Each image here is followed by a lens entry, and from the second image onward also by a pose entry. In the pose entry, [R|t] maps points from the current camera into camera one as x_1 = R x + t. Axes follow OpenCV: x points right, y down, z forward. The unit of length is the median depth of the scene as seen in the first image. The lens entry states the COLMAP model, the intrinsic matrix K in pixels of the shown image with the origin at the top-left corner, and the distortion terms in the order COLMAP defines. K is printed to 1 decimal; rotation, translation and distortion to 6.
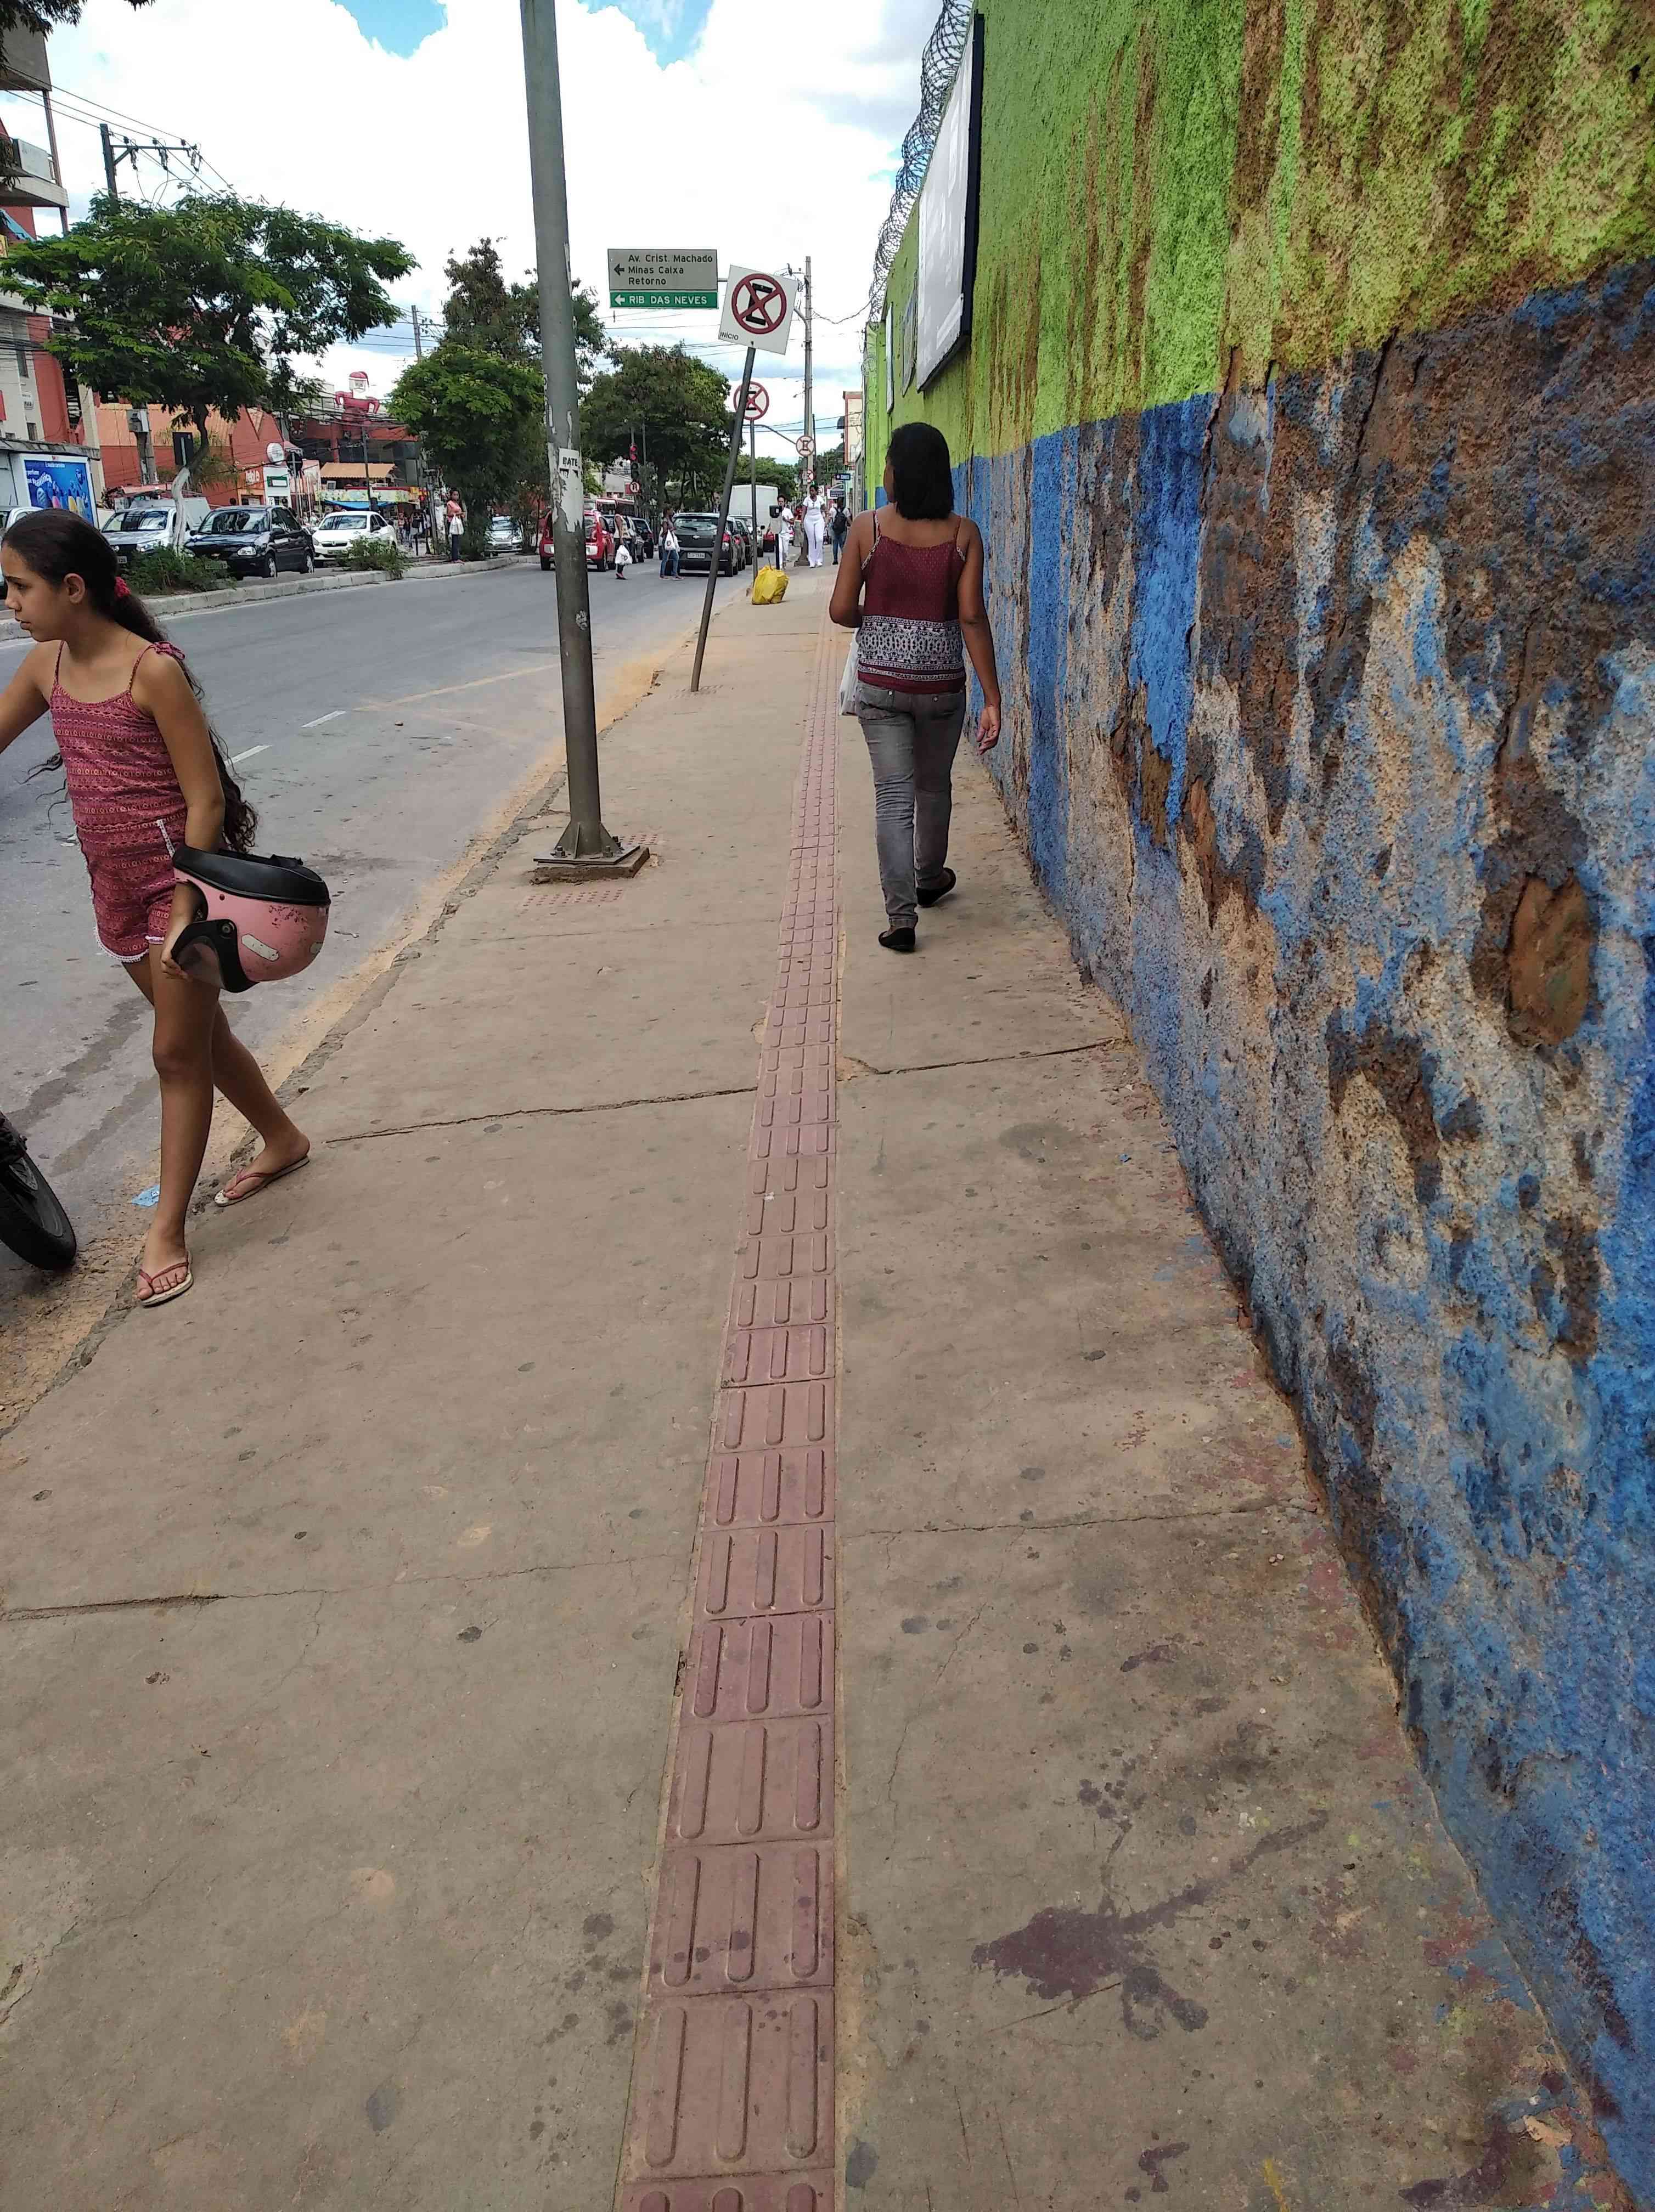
lens RADIAL K [[1675.2, 0, 904.0], [0, 1675.2, 1103.8], [0, 0, 1]] dist [0.006812, -0.033095]
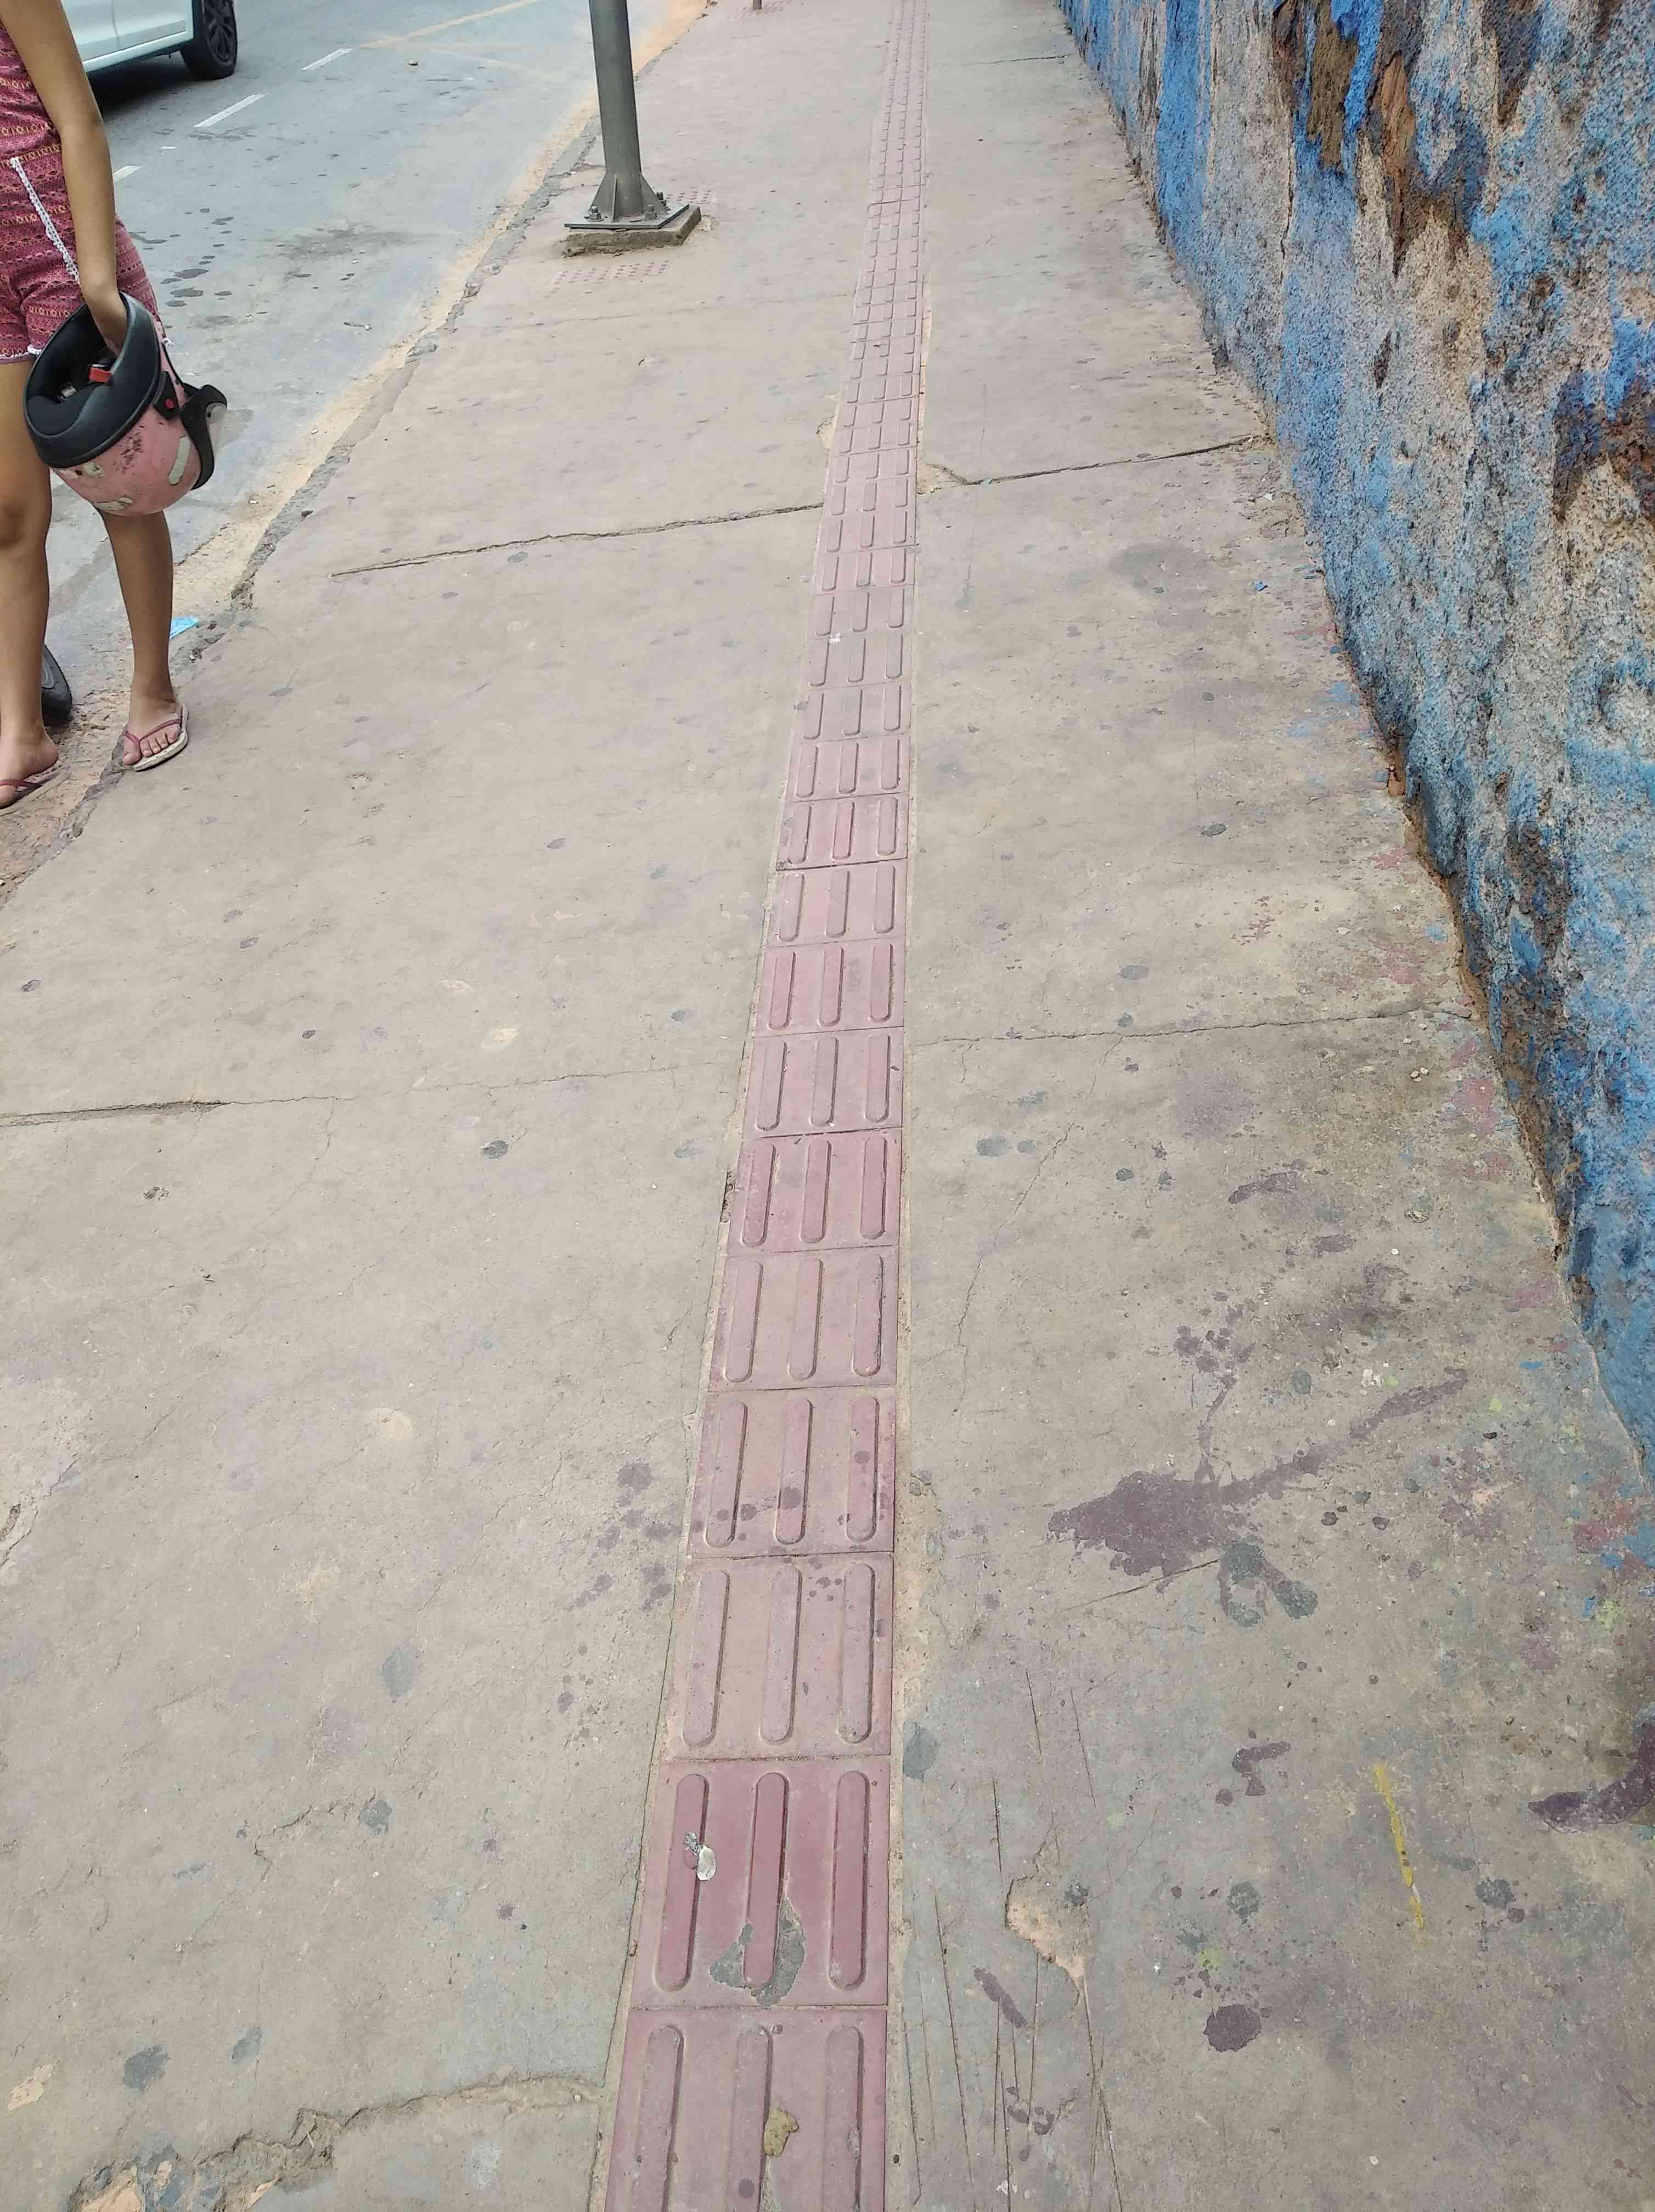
lens RADIAL K [[1703.3, 0, 838.5], [0, 1703.3, 1122.0], [0, 0, 1]] dist [0.065325, -0.132642]
pose [[0.995994, 0.017681, -0.087655, 0.004153], [0.011897, 0.945342, 0.325863, 0.007161], [0.088625, -0.325600, 0.941345, 0.164757]]
